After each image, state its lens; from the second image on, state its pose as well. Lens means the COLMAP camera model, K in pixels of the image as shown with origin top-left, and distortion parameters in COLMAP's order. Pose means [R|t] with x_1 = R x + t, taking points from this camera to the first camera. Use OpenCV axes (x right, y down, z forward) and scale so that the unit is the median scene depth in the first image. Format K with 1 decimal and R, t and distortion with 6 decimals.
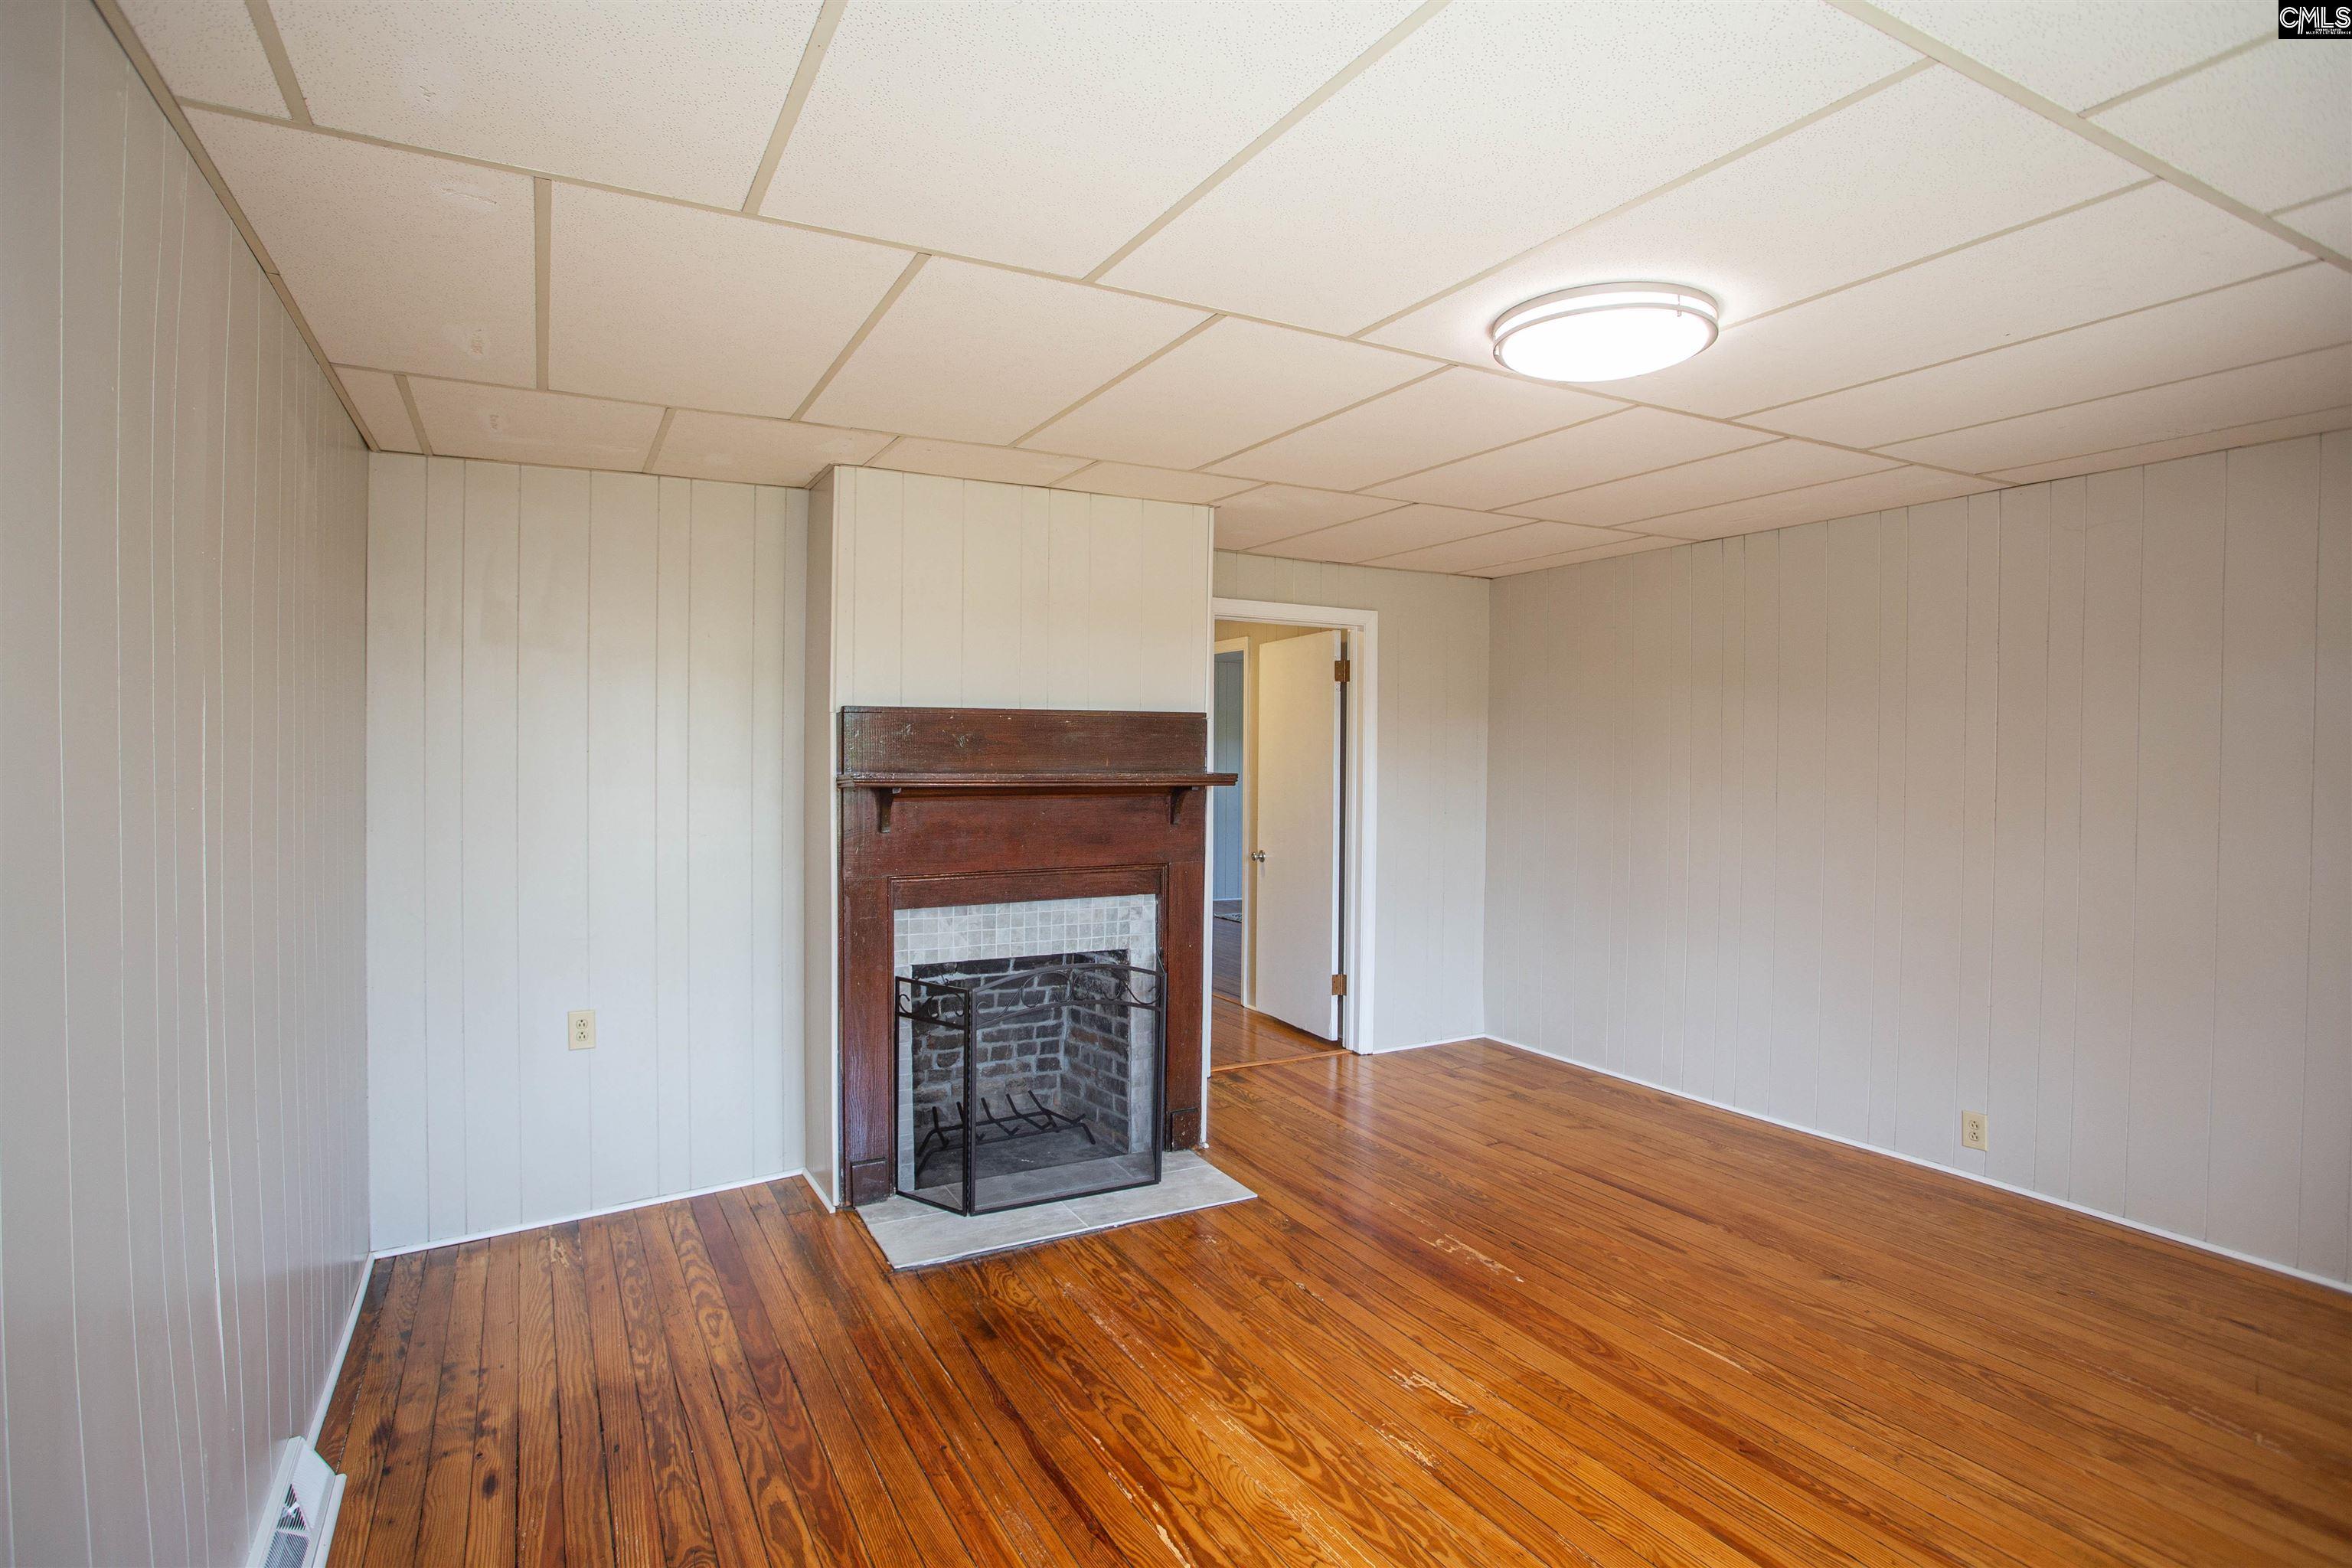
lens RADIAL K [[1194.9, 0, 1254.7], [0, 1194.9, 776.3], [0, 0, 1]] dist [-0.061868, 0.025814]
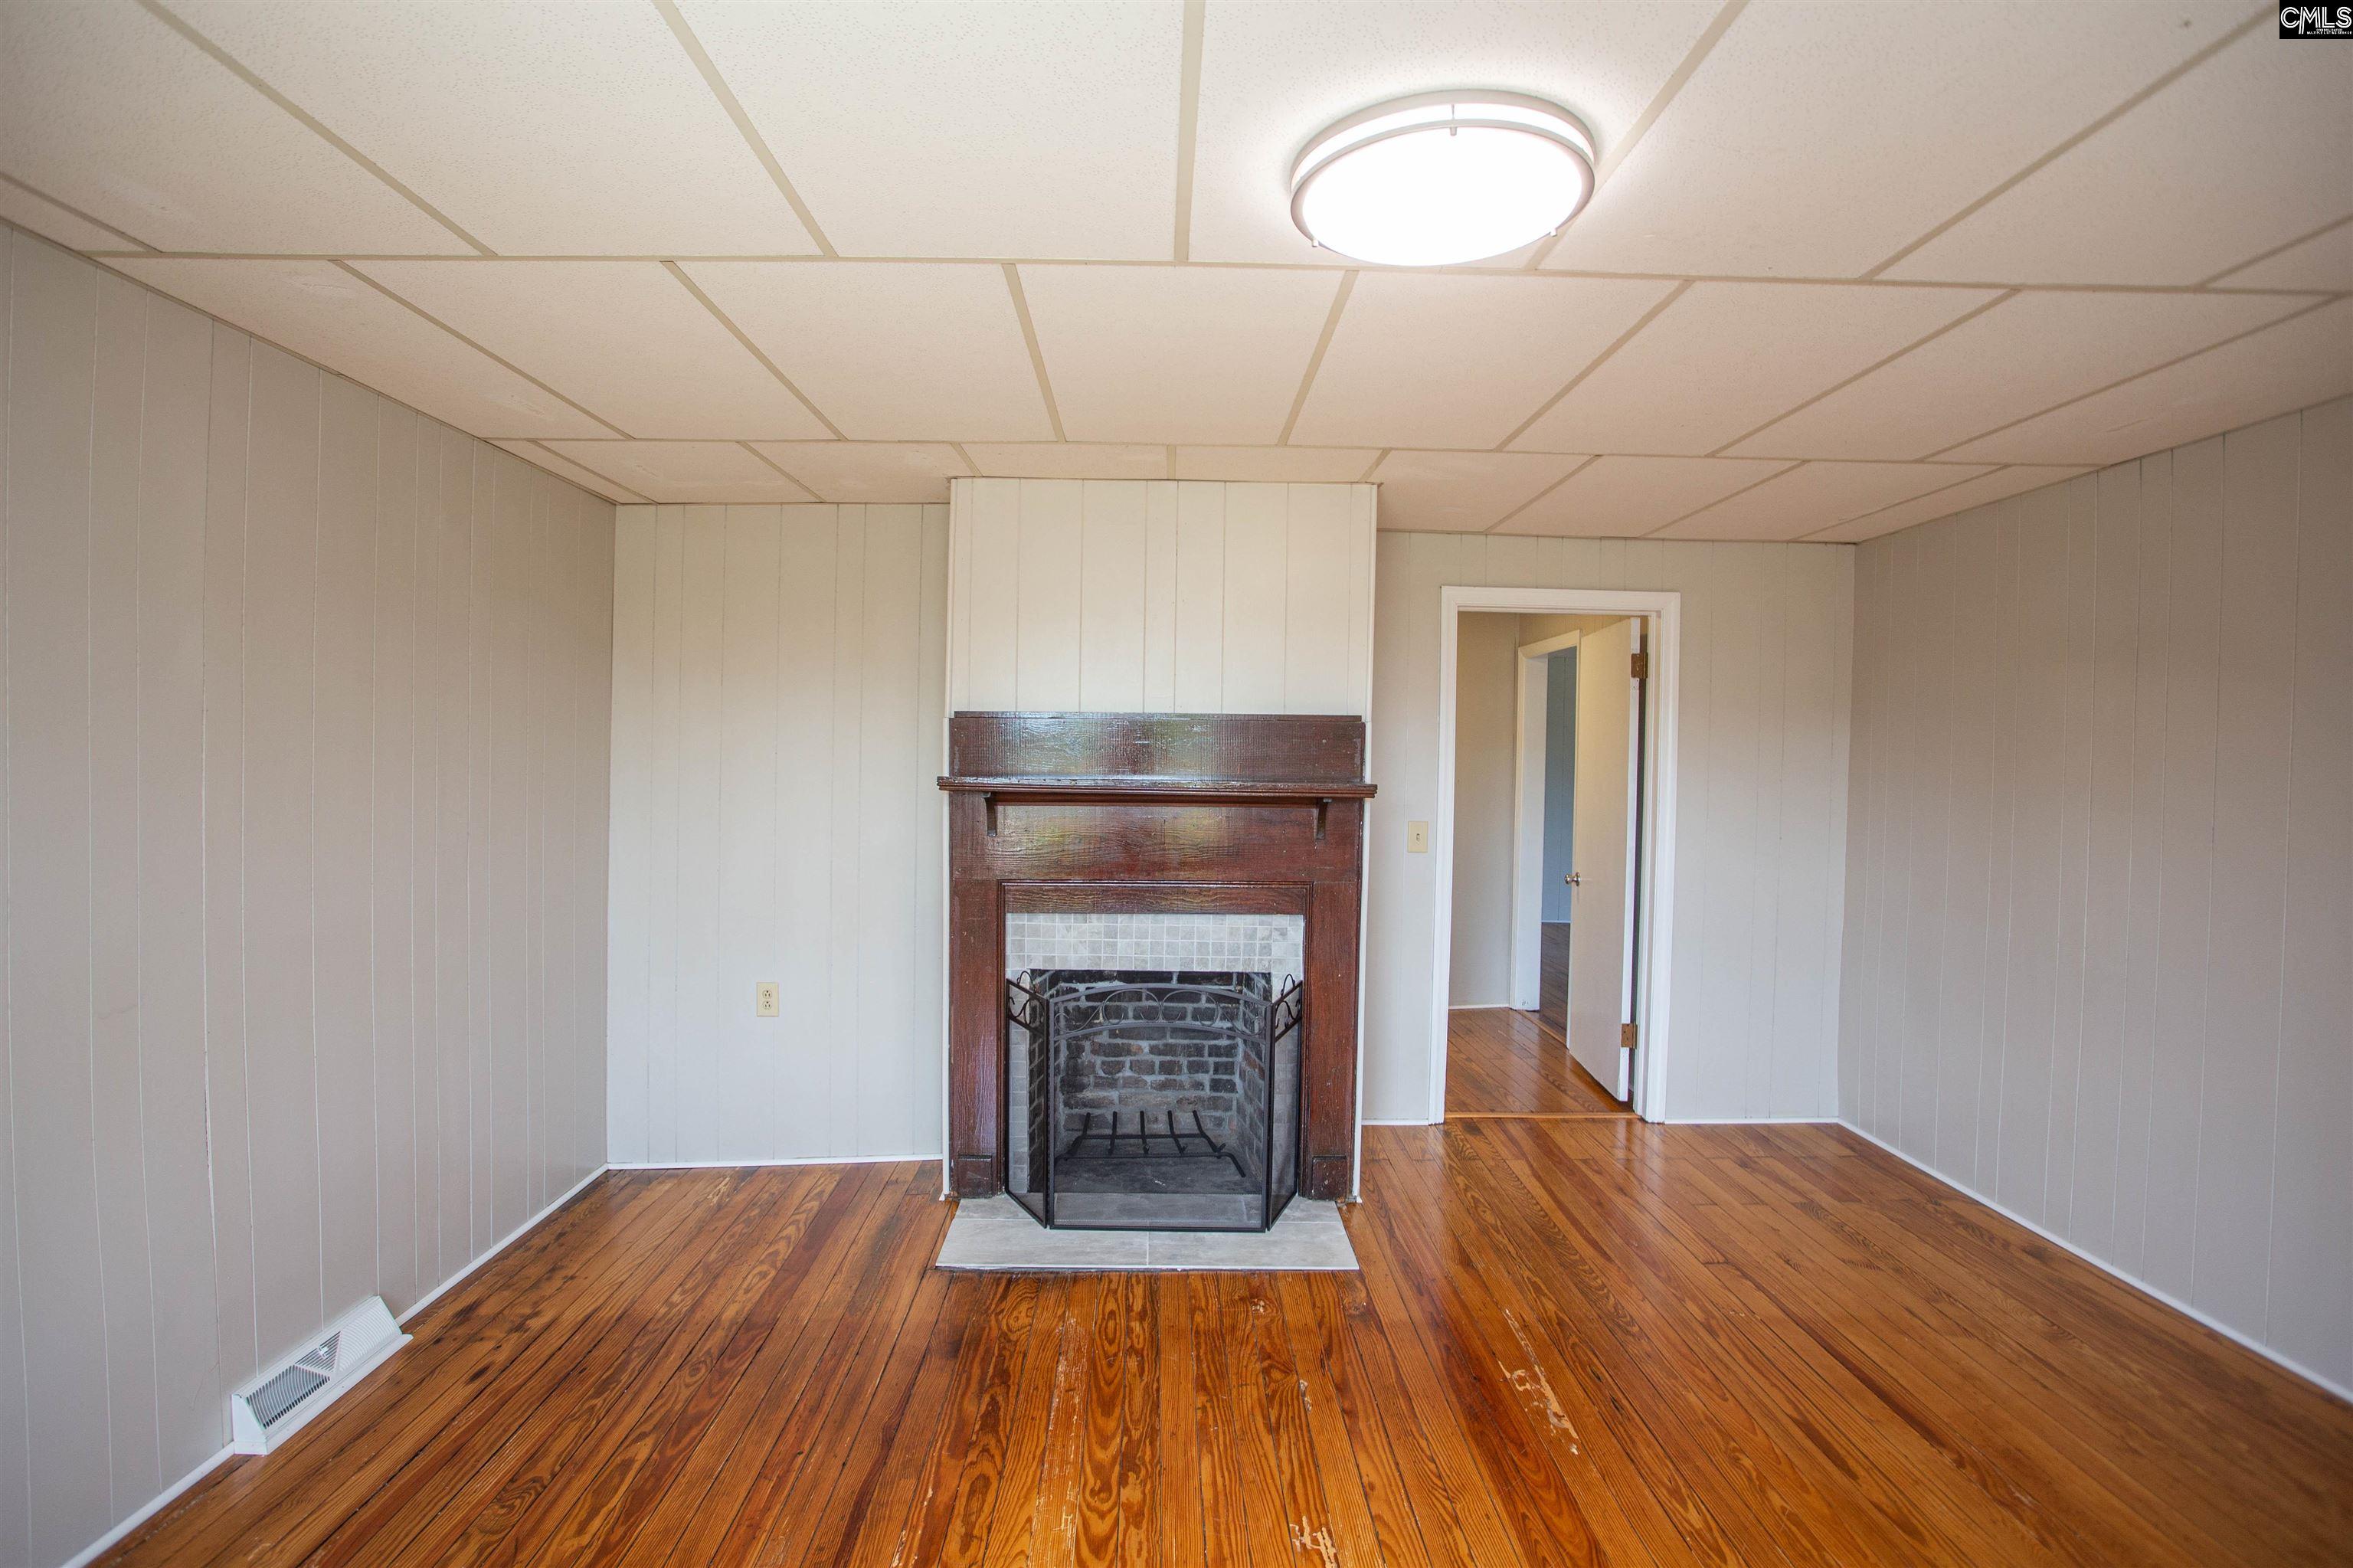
lens RADIAL K [[1195.5, 0, 1177.8], [0, 1195.5, 781.2], [0, 0, 1]] dist [-0.061868, 0.025814]
pose [[0.874807, 0.017343, -0.484161, 0.316915], [-0.017910, 0.999834, 0.003454, -0.005999], [0.484140, 0.005650, 0.874972, 0.181187]]
